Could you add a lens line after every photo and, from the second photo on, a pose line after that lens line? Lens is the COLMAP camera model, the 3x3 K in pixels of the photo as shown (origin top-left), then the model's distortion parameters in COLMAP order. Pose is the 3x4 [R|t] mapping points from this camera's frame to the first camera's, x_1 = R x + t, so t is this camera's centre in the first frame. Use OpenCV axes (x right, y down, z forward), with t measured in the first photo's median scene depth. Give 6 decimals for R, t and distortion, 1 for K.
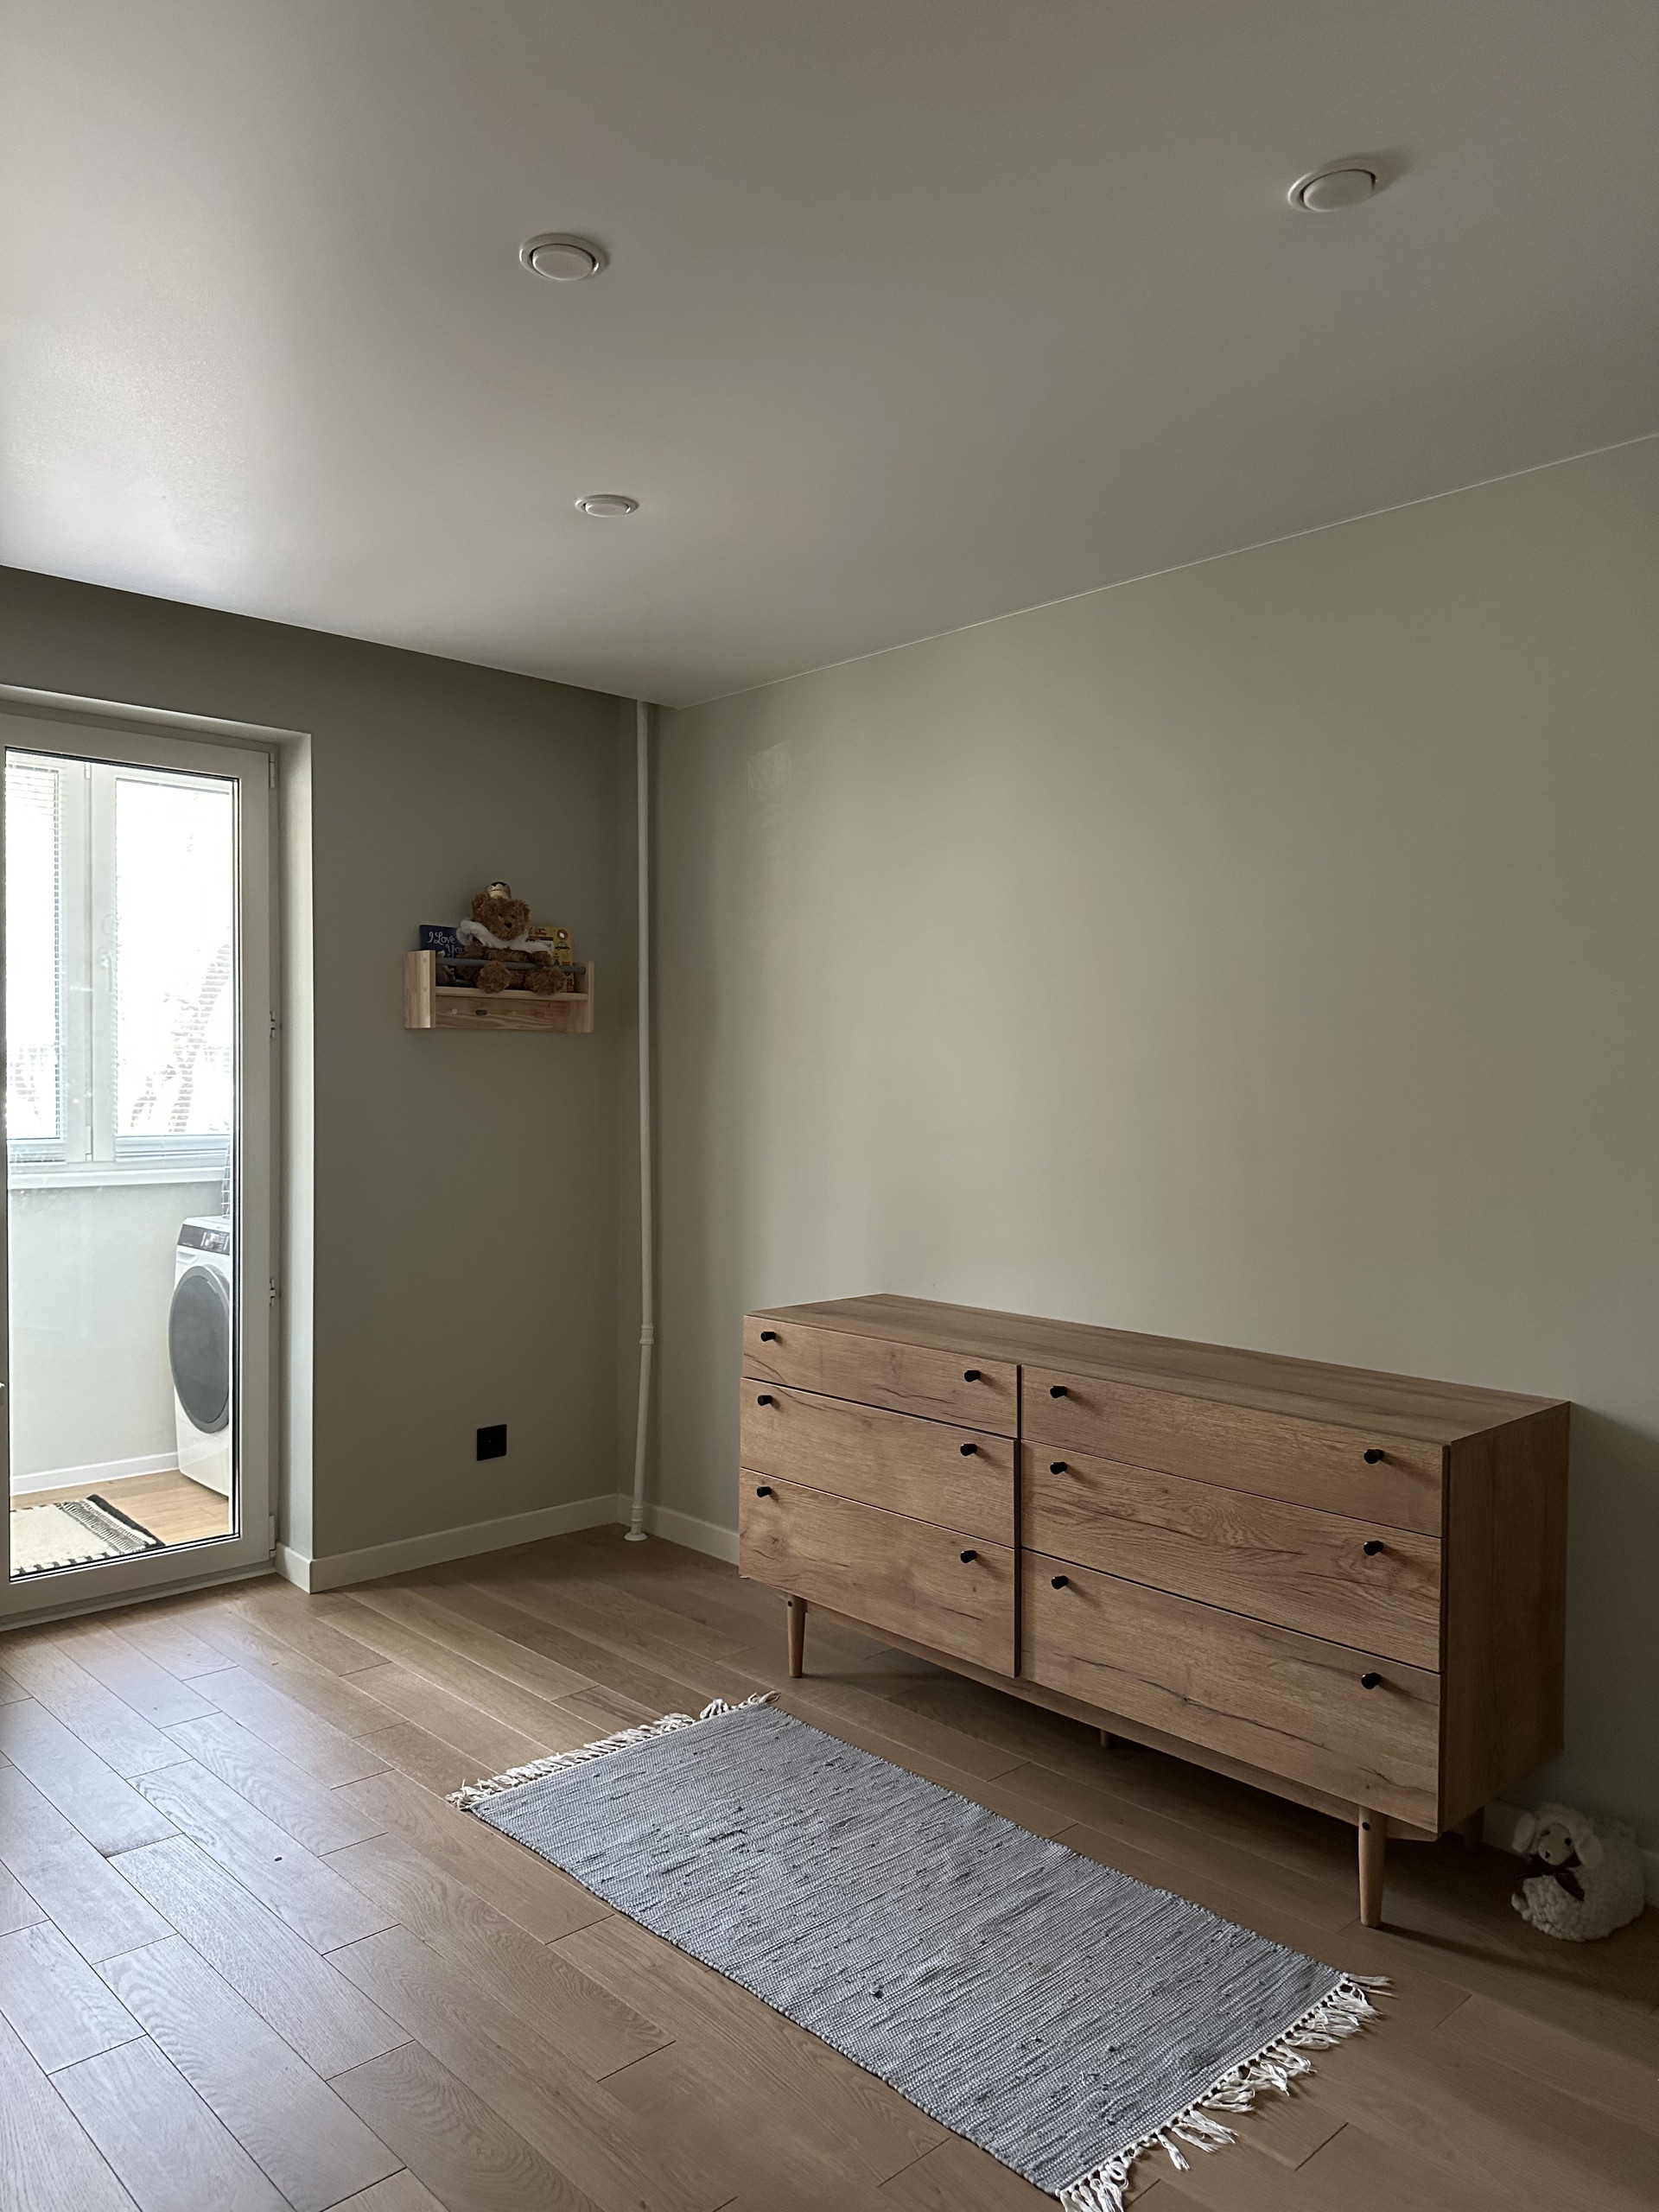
lens RADIAL K [[1564.3, 0, 838.9], [0, 1564.3, 1099.0], [0, 0, 1]] dist [0.017715, -0.024796]
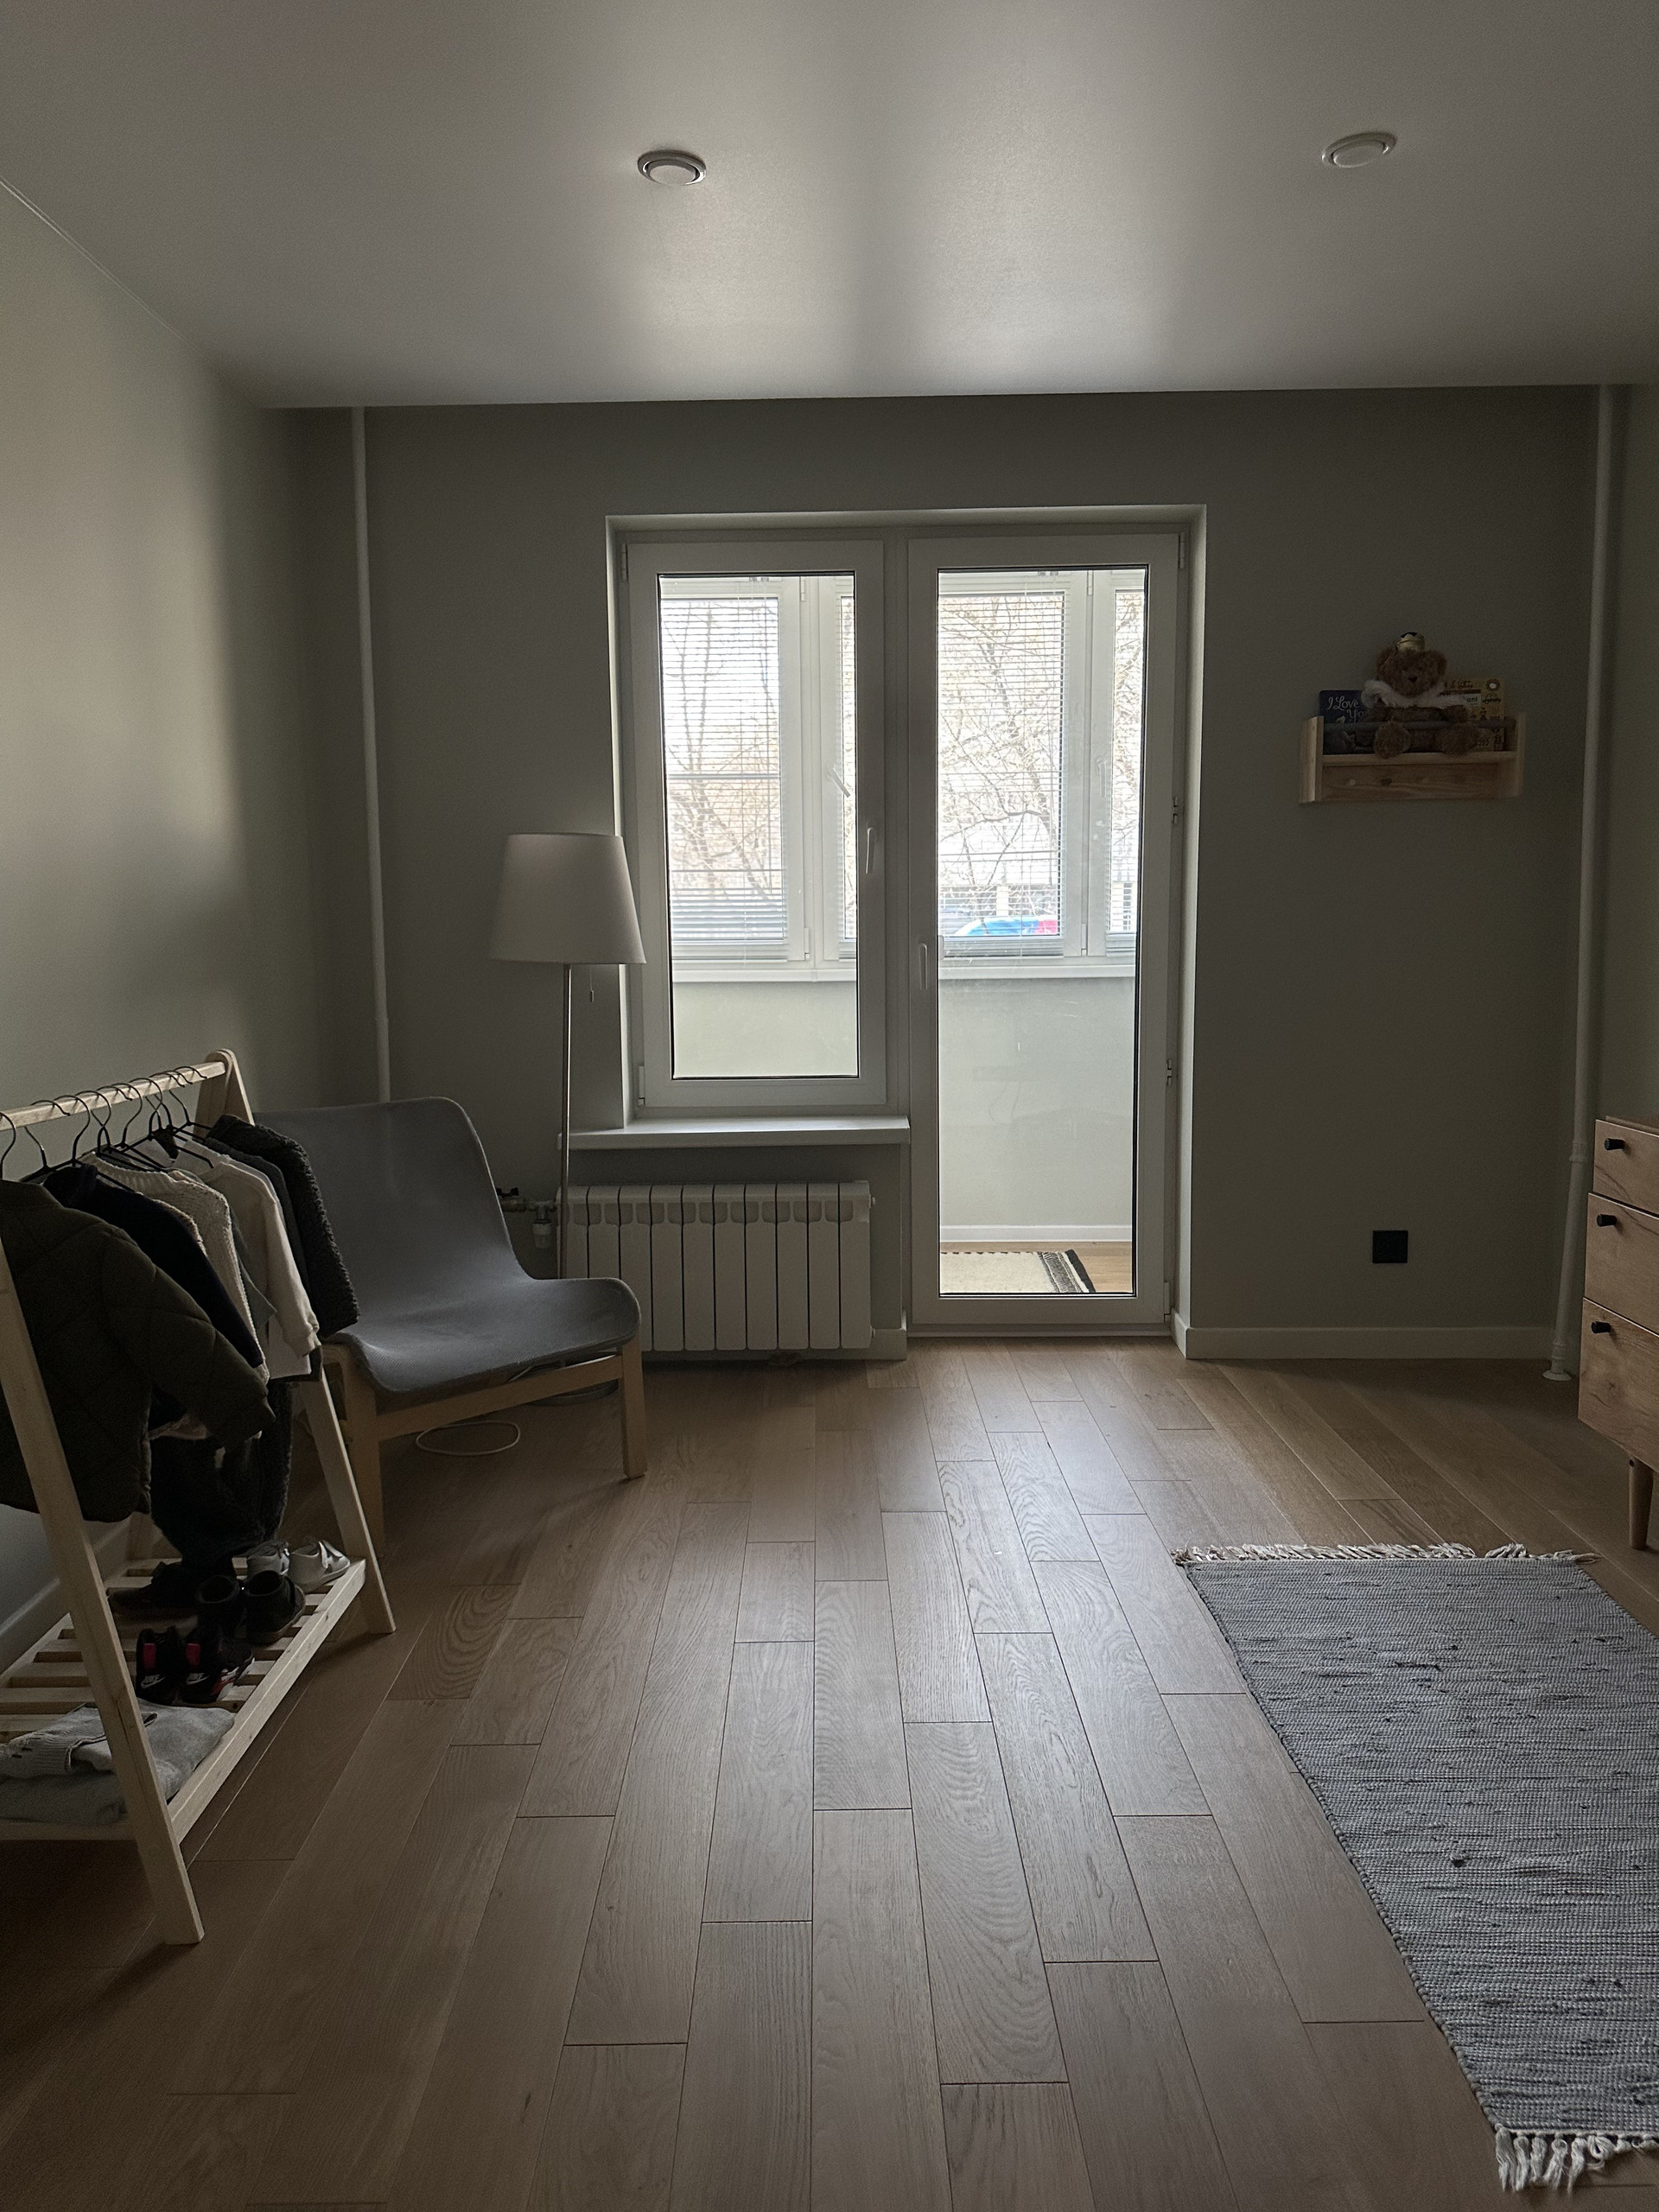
lens RADIAL K [[1564.3, 0, 787.7], [0, 1564.3, 1109.6], [0, 0, 1]] dist [0.017715, -0.024796]
pose [[0.706451, 0.068479, -0.704442, 0.248736], [0.012281, 0.993972, 0.108940, 0.042513], [0.707656, -0.085613, 0.701352, 0.120780]]
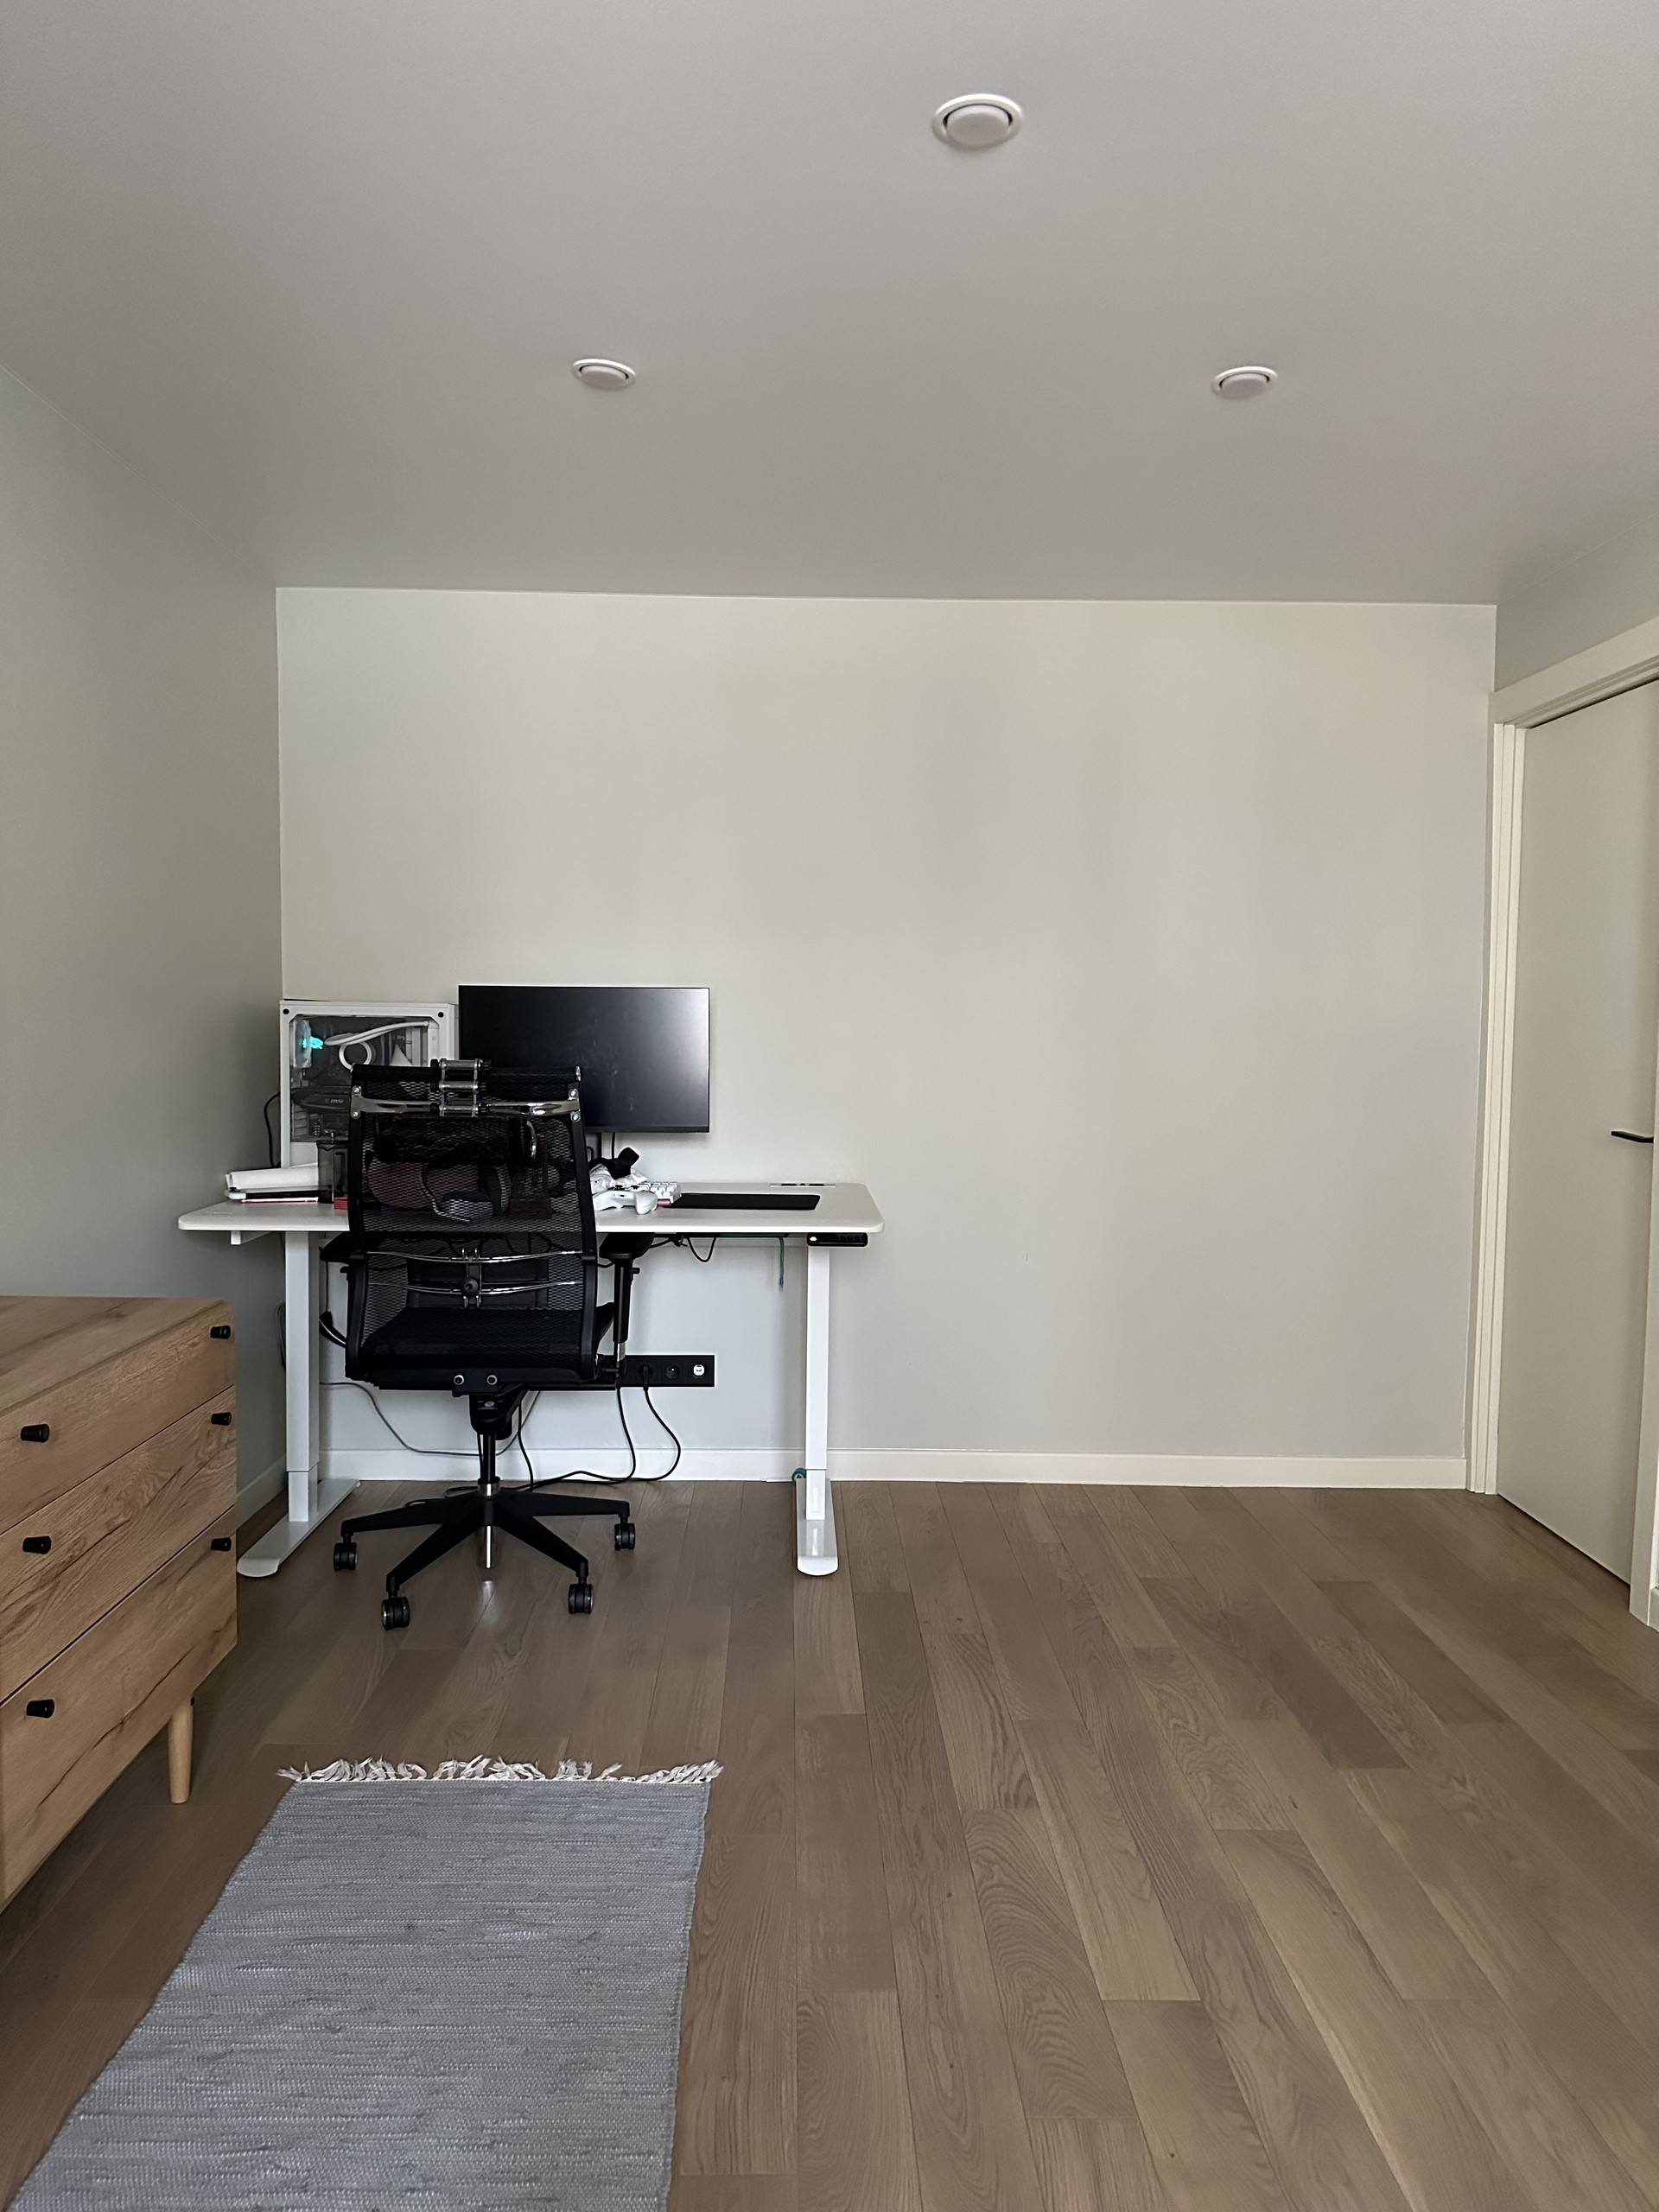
lens RADIAL K [[1564.3, 0, 825.3], [0, 1564.3, 1091.2], [0, 0, 1]] dist [0.017715, -0.024796]
pose [[-0.739456, -0.051355, 0.671243, -0.497716], [-0.007738, 0.997669, 0.067804, -0.005573], [-0.673161, 0.044944, -0.738129, 1.141063]]
